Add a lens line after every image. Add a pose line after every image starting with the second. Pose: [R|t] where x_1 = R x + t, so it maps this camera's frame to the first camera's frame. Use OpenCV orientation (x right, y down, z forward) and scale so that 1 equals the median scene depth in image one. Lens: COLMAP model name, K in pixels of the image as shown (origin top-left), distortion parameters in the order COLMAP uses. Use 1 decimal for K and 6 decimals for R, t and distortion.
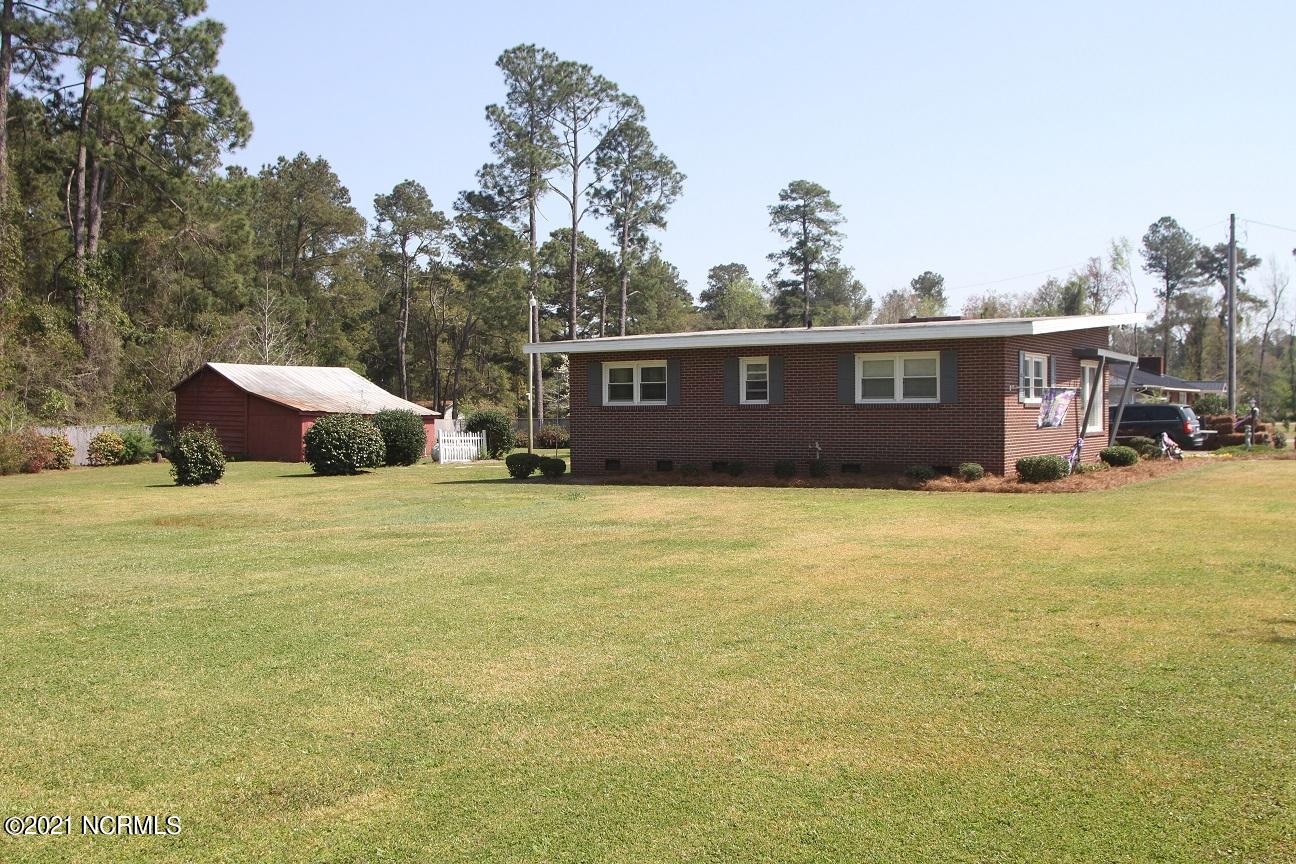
lens RADIAL K [[1218.0, 0, 648.0], [0, 1218.0, 432.0], [0, 0, 1]] dist [-0.062120, 0.004368]
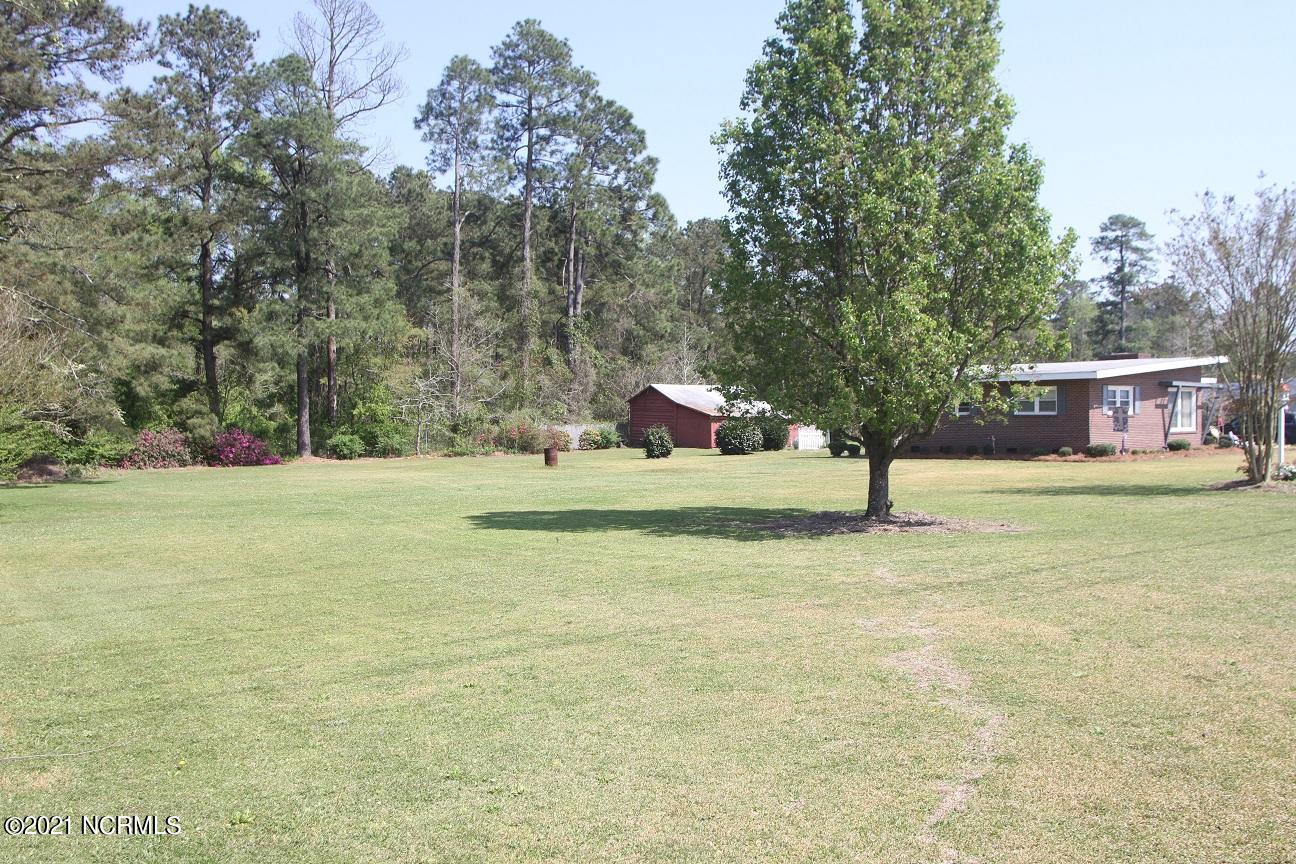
lens RADIAL K [[1113.7, 0, 643.0], [0, 1113.7, 410.2], [0, 0, 1]] dist [-0.085149, 0.002744]
pose [[0.946746, -0.000246, -0.321980, 0.076530], [-0.005576, 0.999837, -0.017160, 0.000474], [0.321932, 0.018042, 0.946591, -0.318634]]
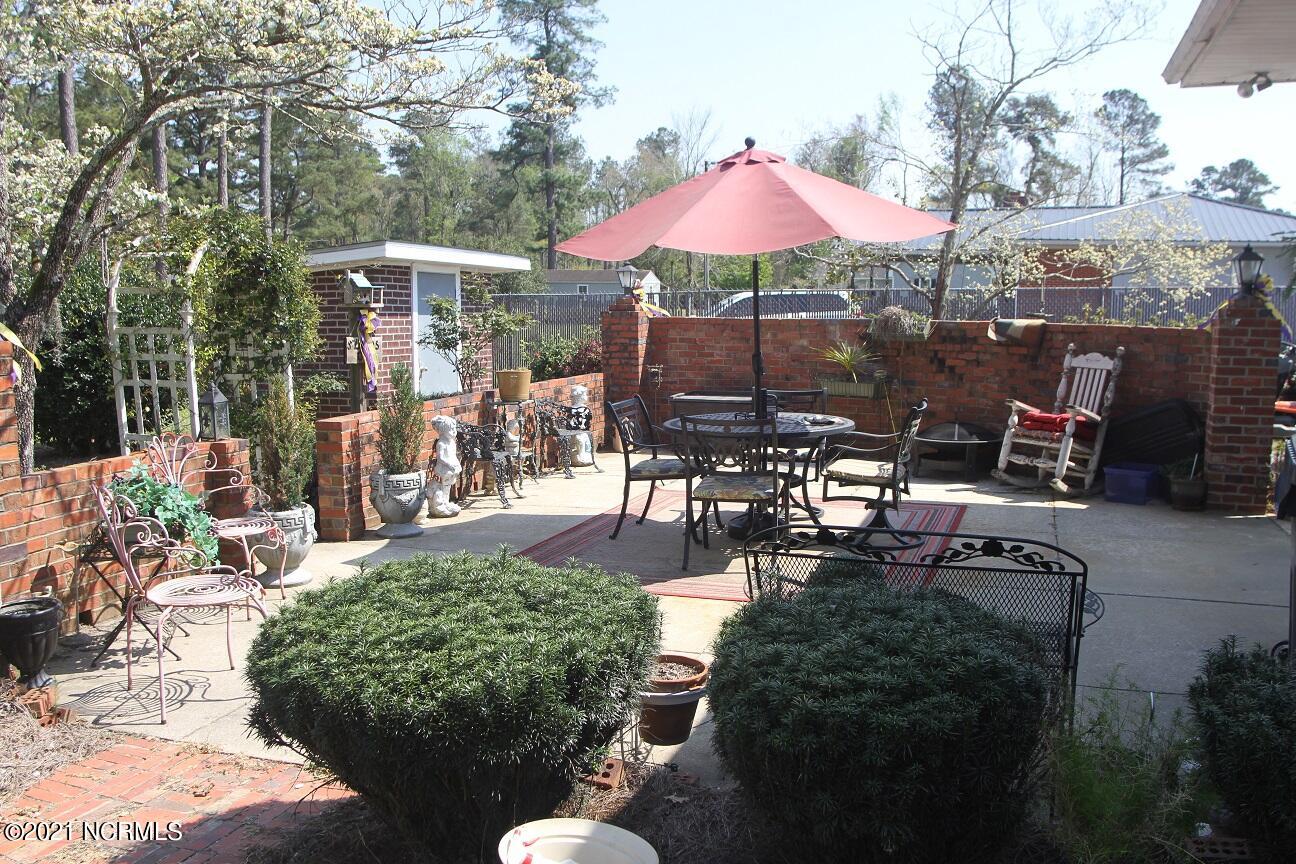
lens RADIAL K [[1113.7, 0, 643.0], [0, 1113.7, 410.2], [0, 0, 1]] dist [-0.085149, 0.002744]
pose [[0.963350, -0.020846, 0.267437, 0.019549], [-0.003439, 0.995934, 0.090018, -0.016680], [-0.268226, -0.087639, 0.959361, 0.857002]]
